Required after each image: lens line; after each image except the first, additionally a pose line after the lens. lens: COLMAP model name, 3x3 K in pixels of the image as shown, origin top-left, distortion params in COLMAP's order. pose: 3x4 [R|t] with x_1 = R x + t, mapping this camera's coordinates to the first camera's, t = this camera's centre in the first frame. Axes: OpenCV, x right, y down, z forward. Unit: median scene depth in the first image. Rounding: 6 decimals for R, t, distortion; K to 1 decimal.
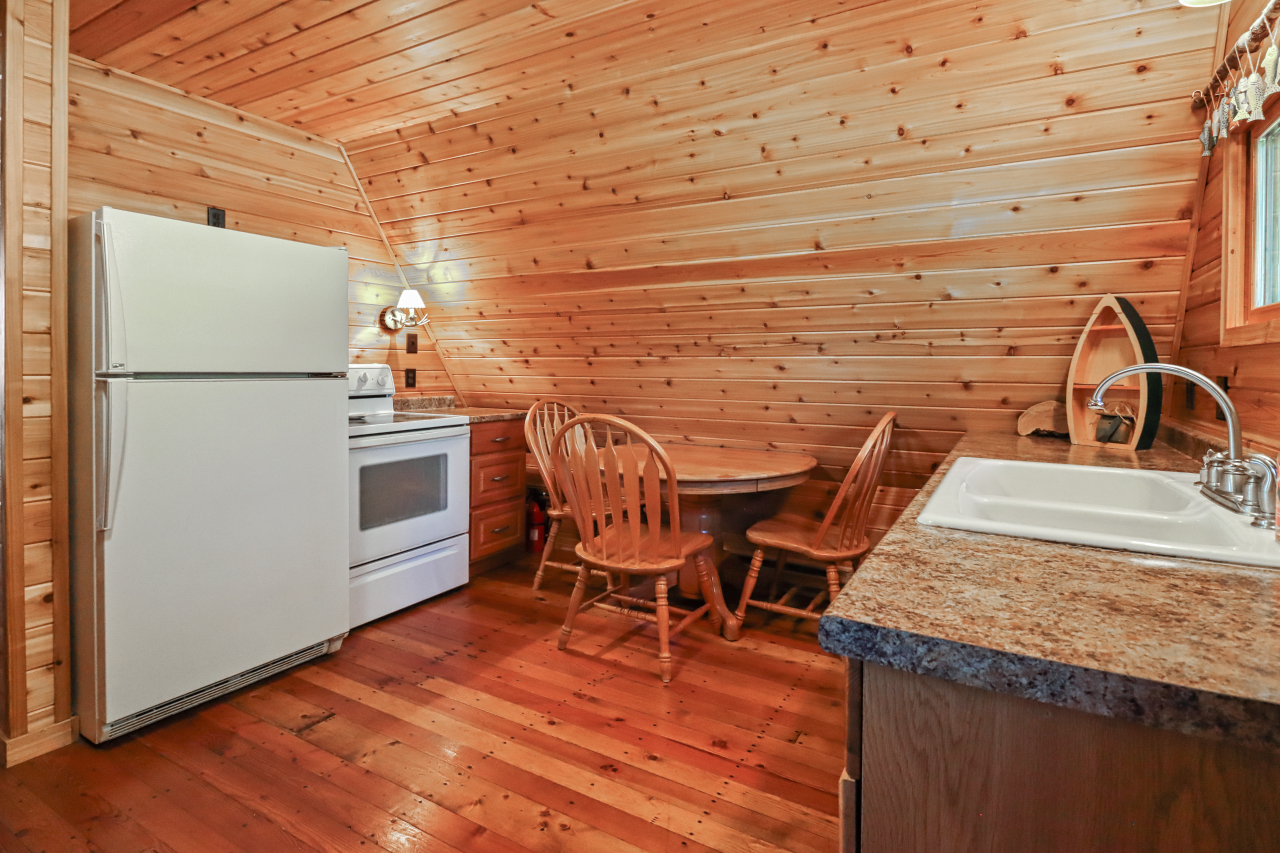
lens RADIAL K [[609.4, 0, 641.5], [0, 609.4, 386.9], [0, 0, 1]] dist [0.000905, -0.000764]
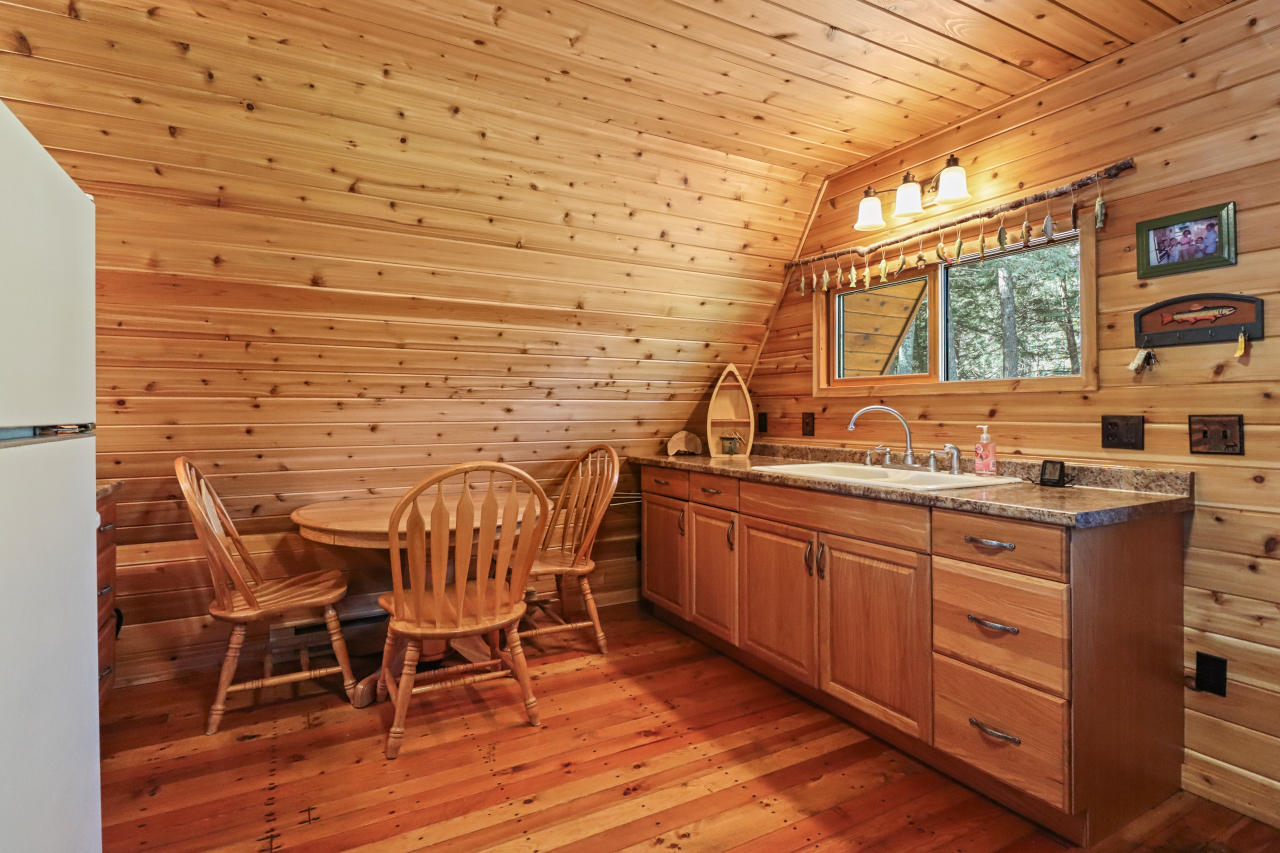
lens RADIAL K [[616.1, 0, 631.0], [0, 616.1, 415.2], [0, 0, 1]] dist [-0.000292, -0.000963]
pose [[0.547297, -0.012131, 0.836851, -0.585438], [0.031571, 0.999483, -0.006158, -0.009587], [-0.836343, 0.029790, 0.547396, 0.250826]]
